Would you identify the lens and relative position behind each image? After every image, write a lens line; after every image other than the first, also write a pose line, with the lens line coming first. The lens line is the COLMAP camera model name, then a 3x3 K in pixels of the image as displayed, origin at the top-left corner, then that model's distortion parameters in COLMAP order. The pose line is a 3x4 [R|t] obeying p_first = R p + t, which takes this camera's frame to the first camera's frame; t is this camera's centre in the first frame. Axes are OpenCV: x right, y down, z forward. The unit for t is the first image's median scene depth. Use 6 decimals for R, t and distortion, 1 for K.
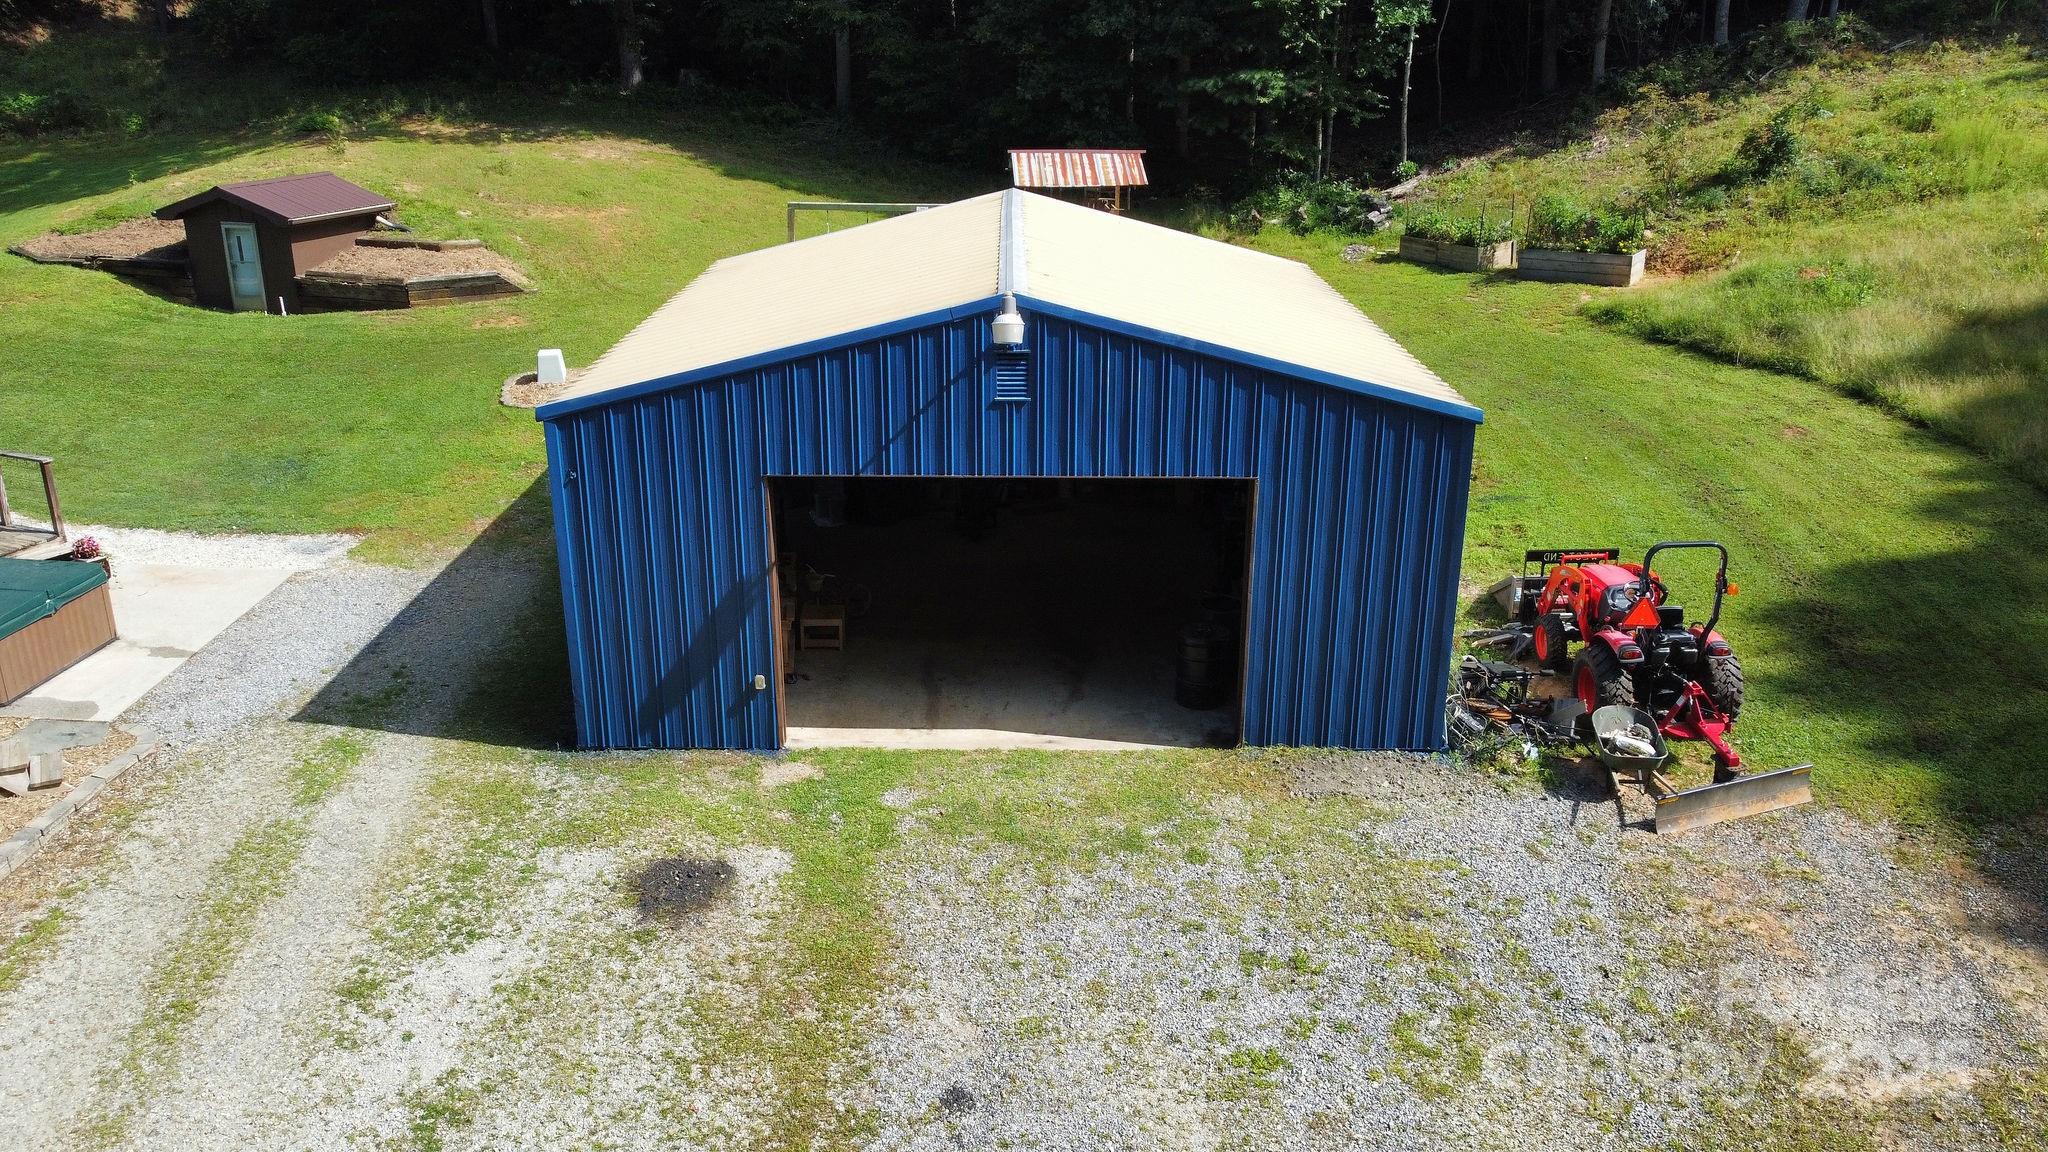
lens RADIAL K [[1534.0, 0, 1032.1], [0, 1534.0, 573.0], [0, 0, 1]] dist [-0.024848, 0.004744]
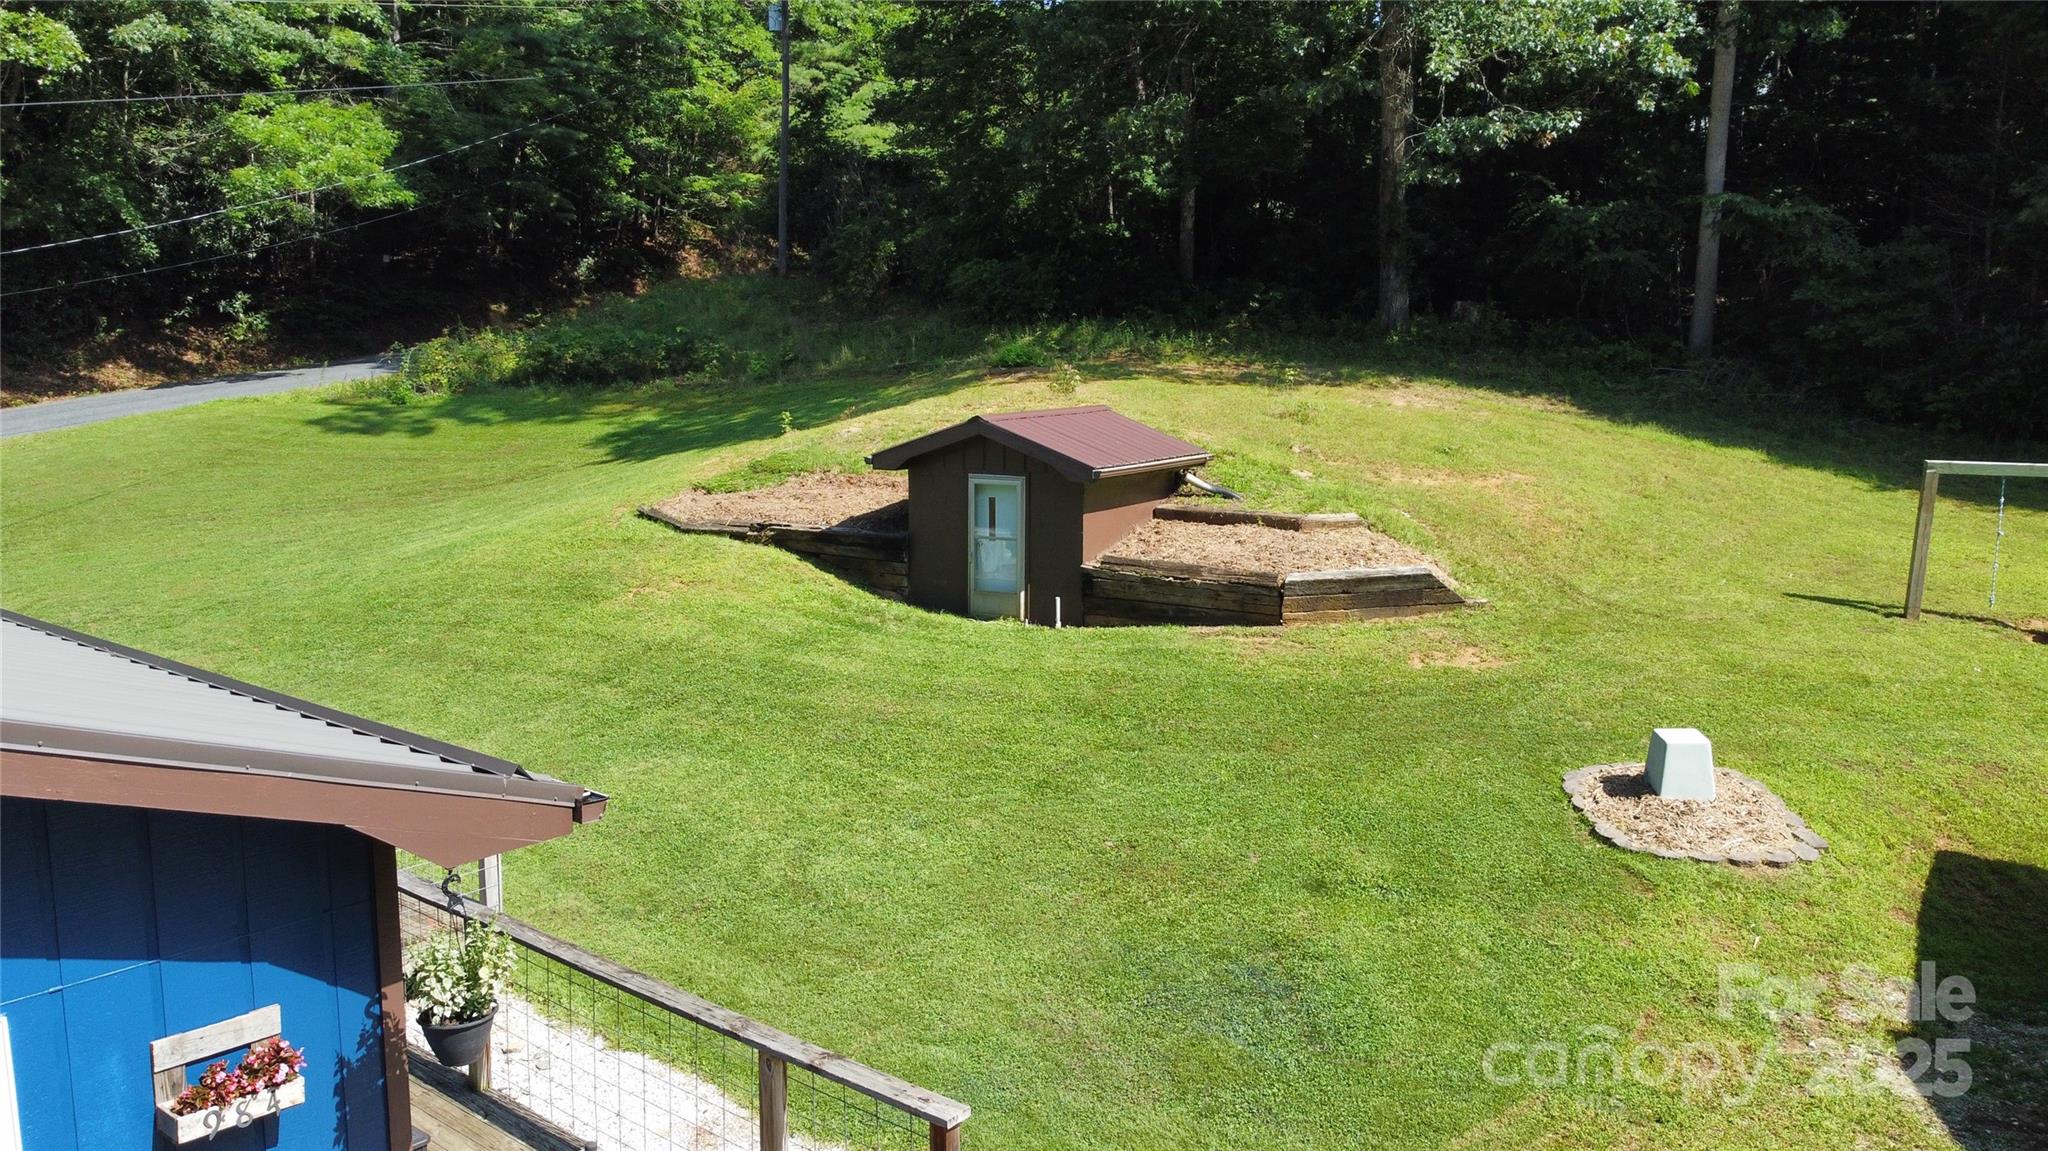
lens RADIAL K [[1534.0, 0, 1032.1], [0, 1534.0, 572.5], [0, 0, 1]] dist [-0.024848, 0.004744]
pose [[0.964120, 0.029117, -0.263864, -0.341083], [-0.079819, 0.979768, -0.183532, -0.078697], [0.253182, 0.198009, 0.946938, 0.421857]]
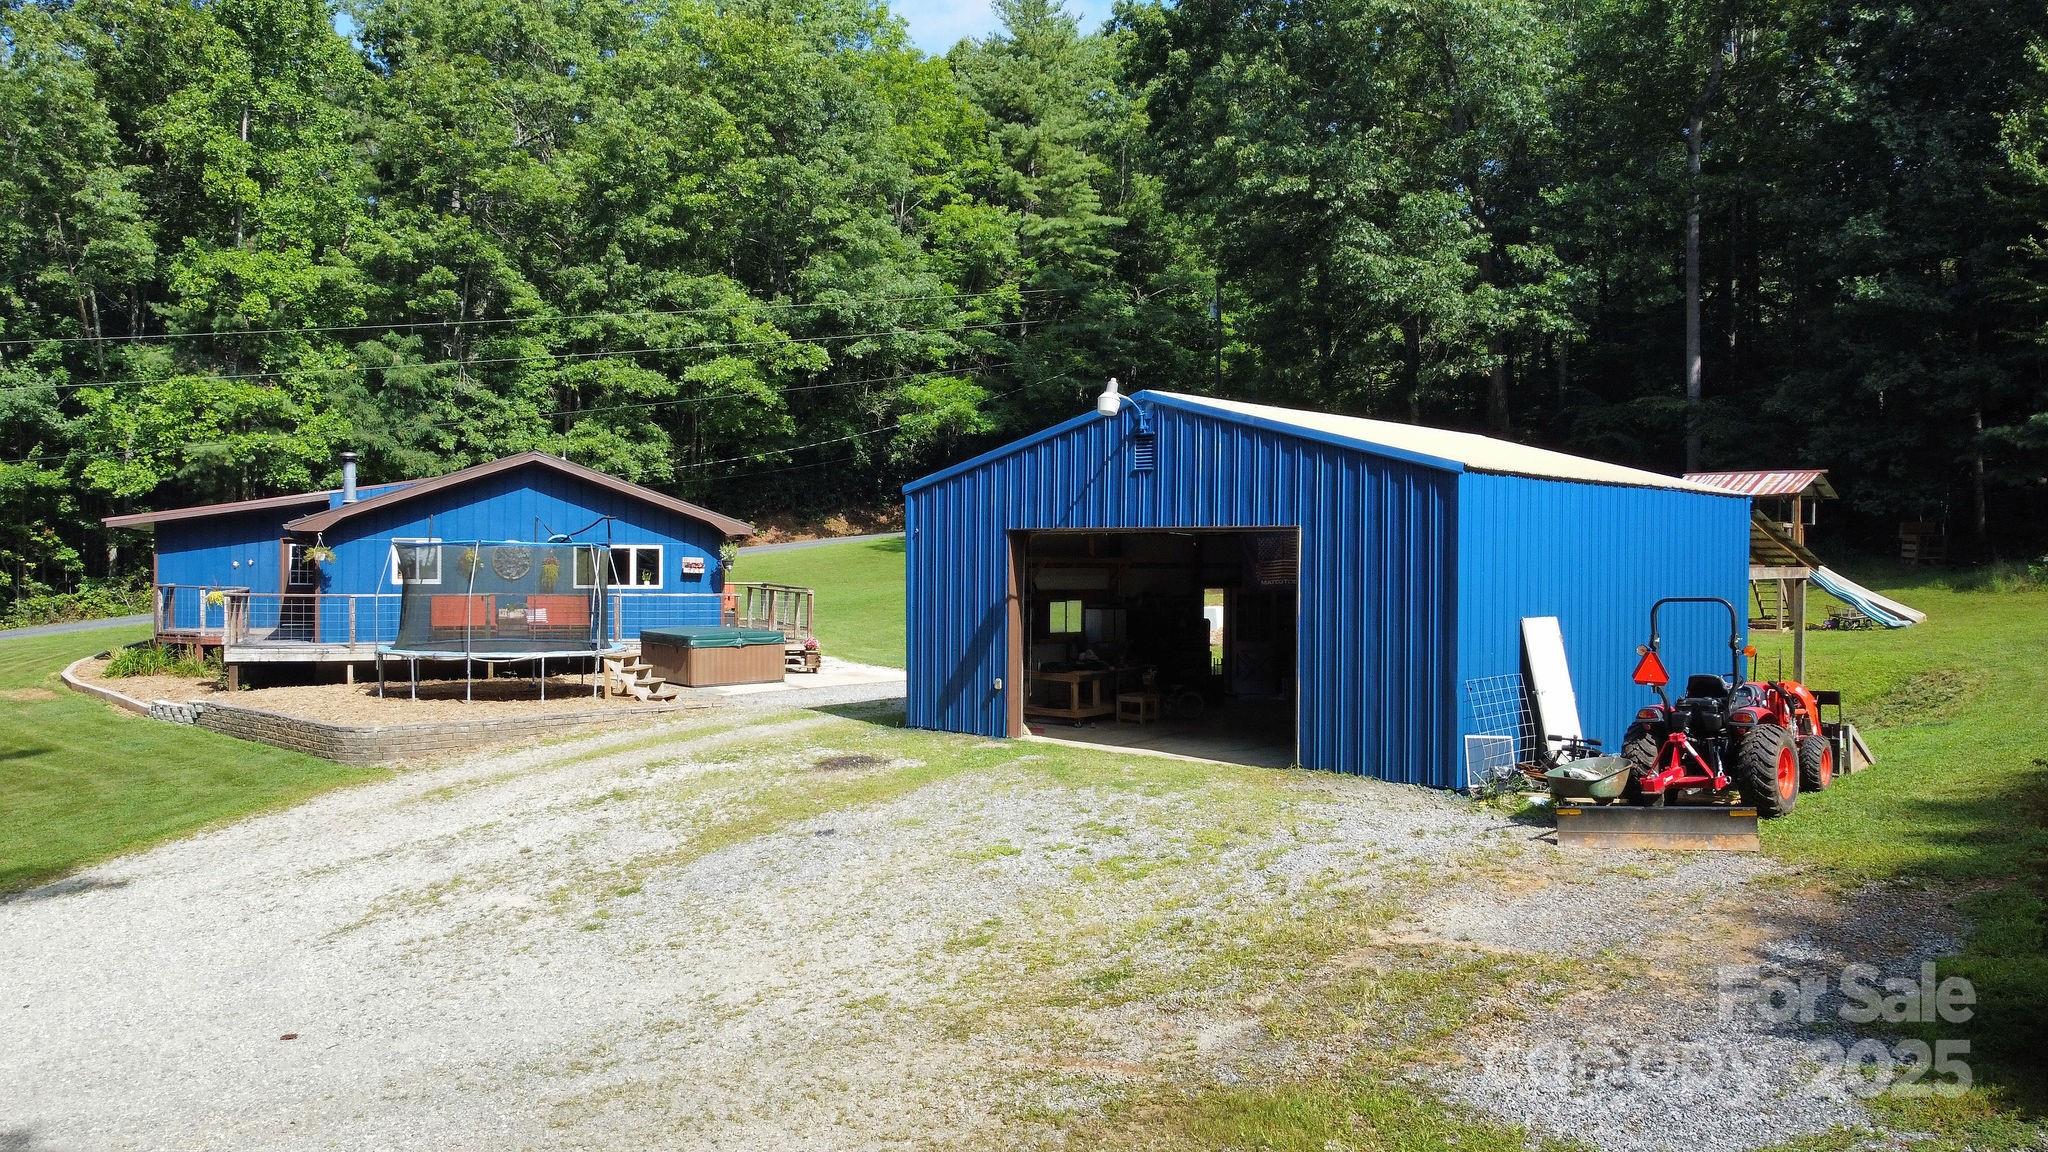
lens RADIAL K [[1534.0, 0, 1032.1], [0, 1534.0, 573.0], [0, 0, 1]] dist [-0.024848, 0.004744]
pose [[0.720987, -0.000870, -0.692948, 0.412095], [-0.233504, 0.941209, -0.244134, 0.157346], [0.652421, 0.337824, 0.678396, 0.020613]]
